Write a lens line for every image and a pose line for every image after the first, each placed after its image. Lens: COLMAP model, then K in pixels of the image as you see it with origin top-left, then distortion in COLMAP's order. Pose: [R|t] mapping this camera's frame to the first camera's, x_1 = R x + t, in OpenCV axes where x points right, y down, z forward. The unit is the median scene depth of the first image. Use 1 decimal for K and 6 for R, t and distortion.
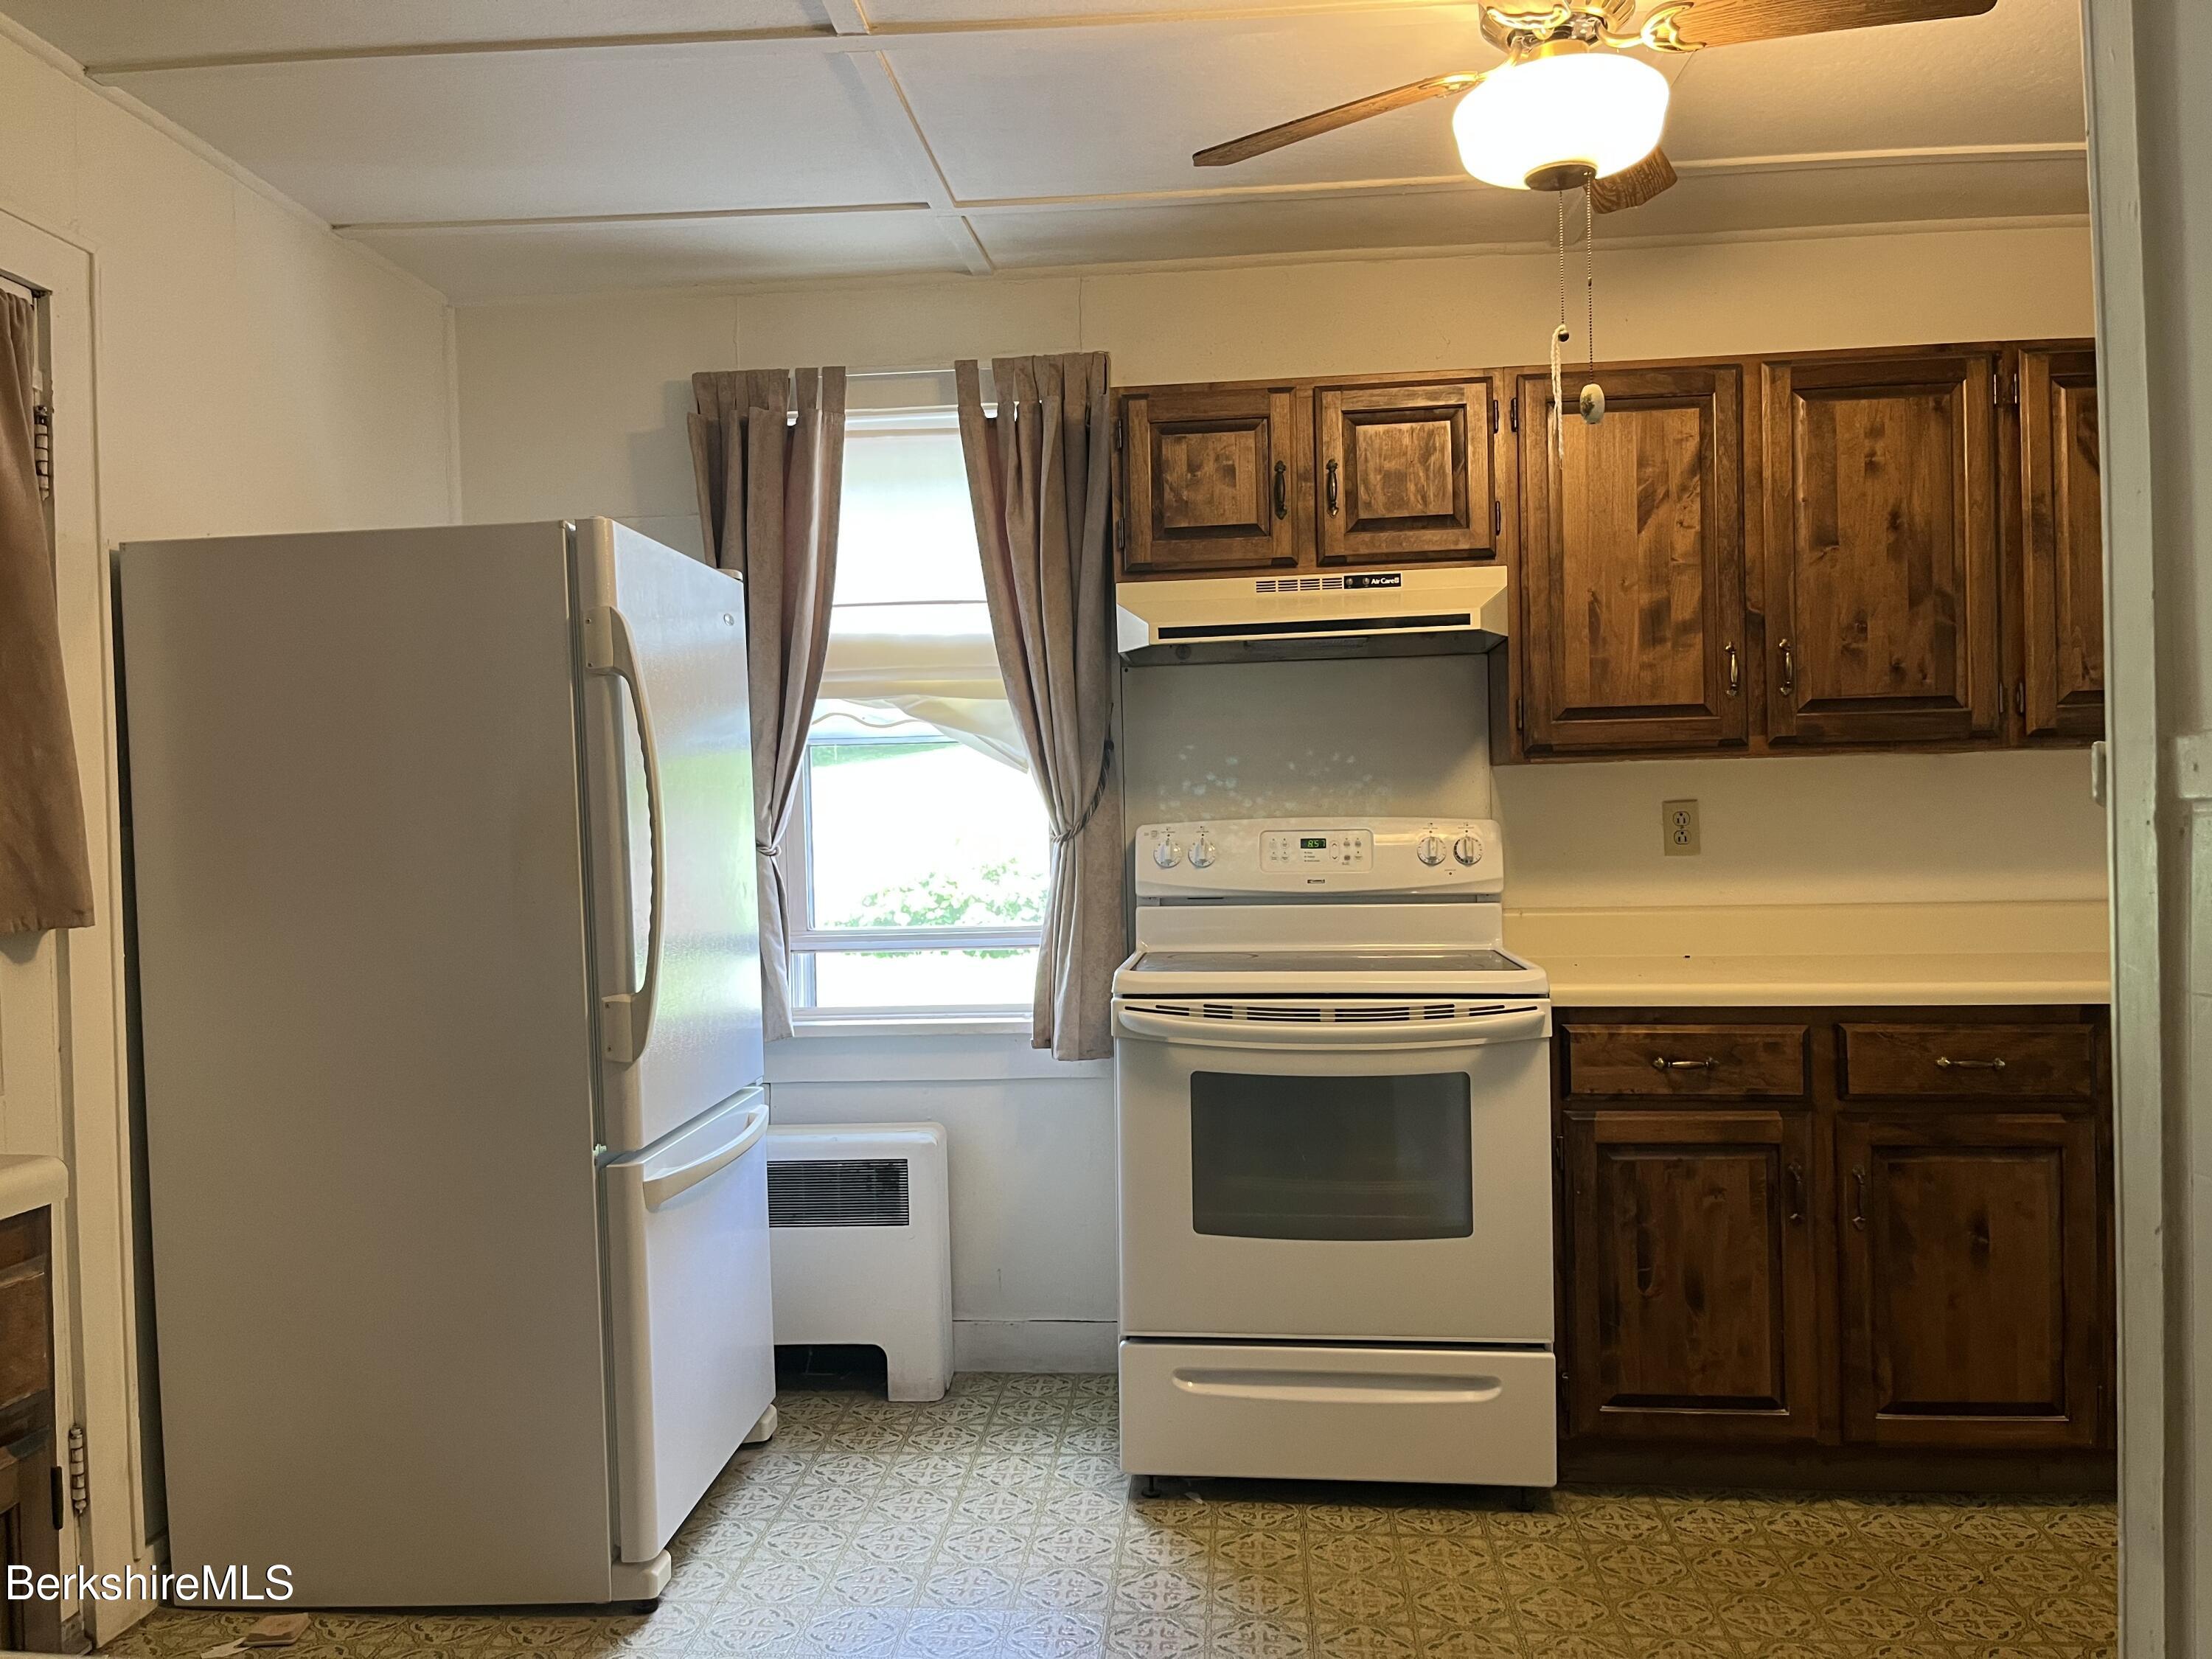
lens RADIAL K [[1681.4, 0, 1106.0], [0, 1681.4, 829.5], [0, 0, 1]] dist [0.022473, -0.001684]
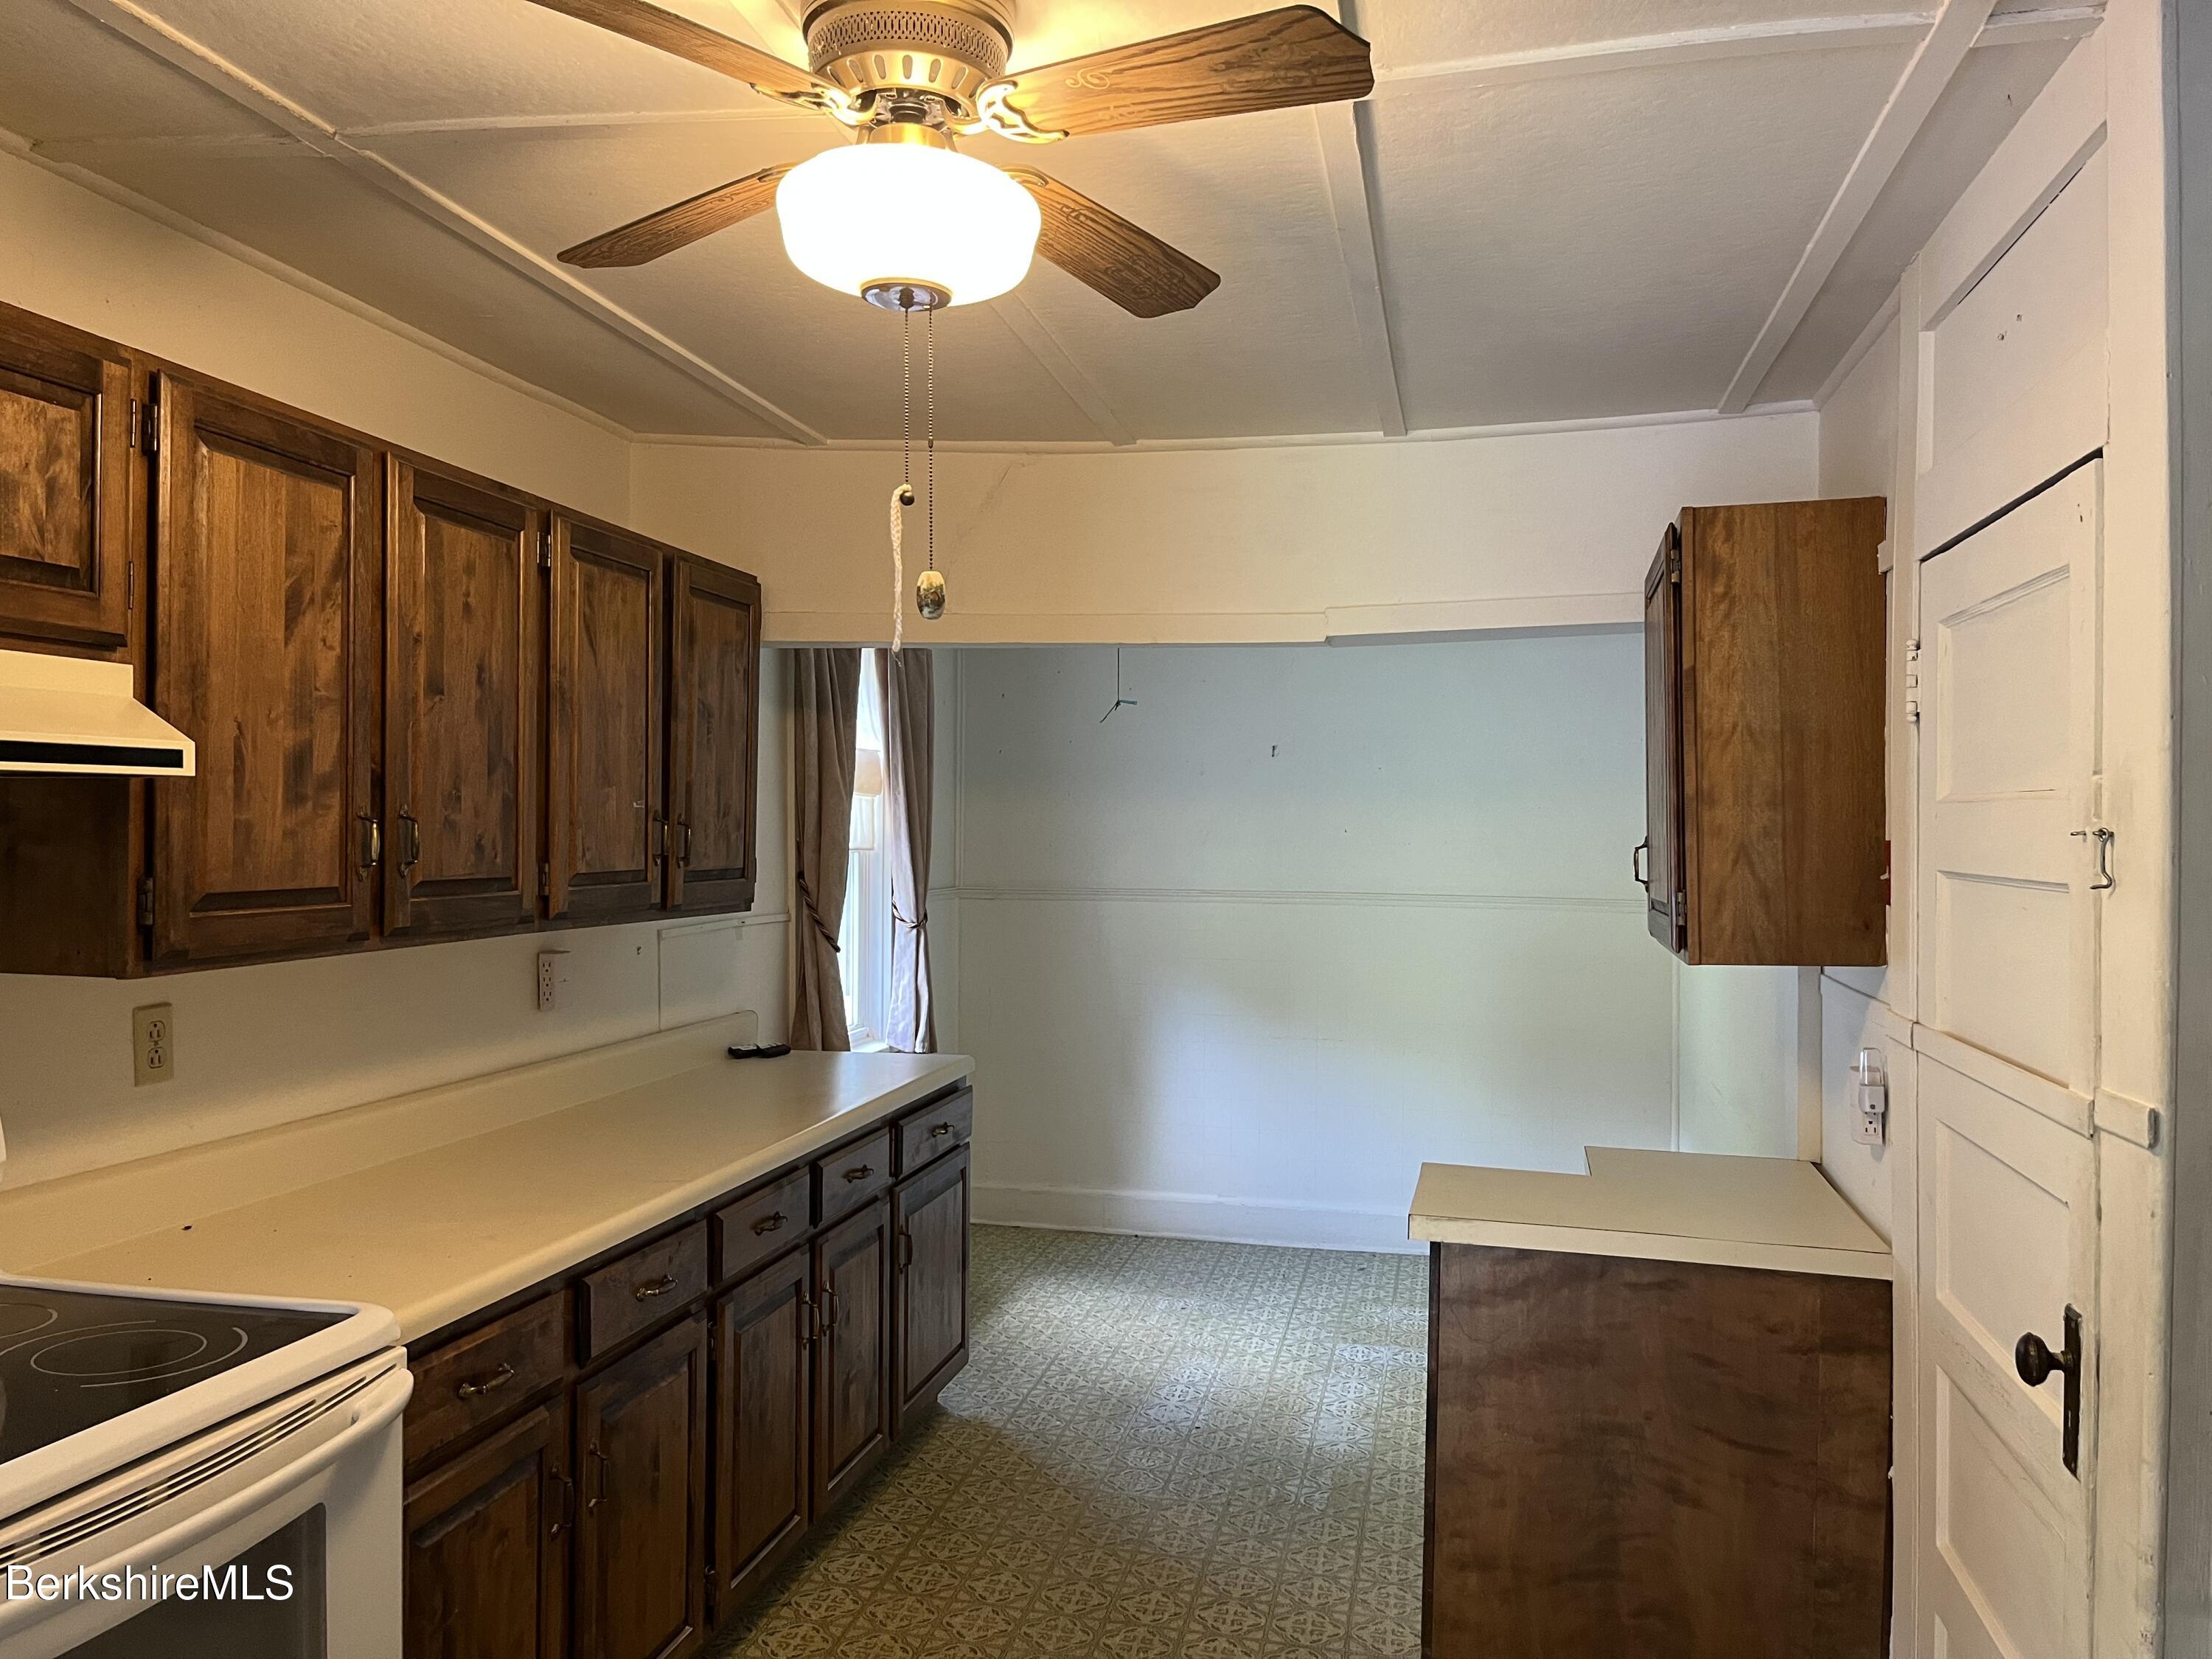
lens RADIAL K [[1681.4, 0, 1106.0], [0, 1681.4, 829.5], [0, 0, 1]] dist [0.022473, -0.001684]
pose [[0.102135, 0.022351, 0.994519, -0.355993], [-0.007615, 0.999736, -0.021686, -0.086655], [-0.994741, -0.005358, 0.102278, 0.589116]]
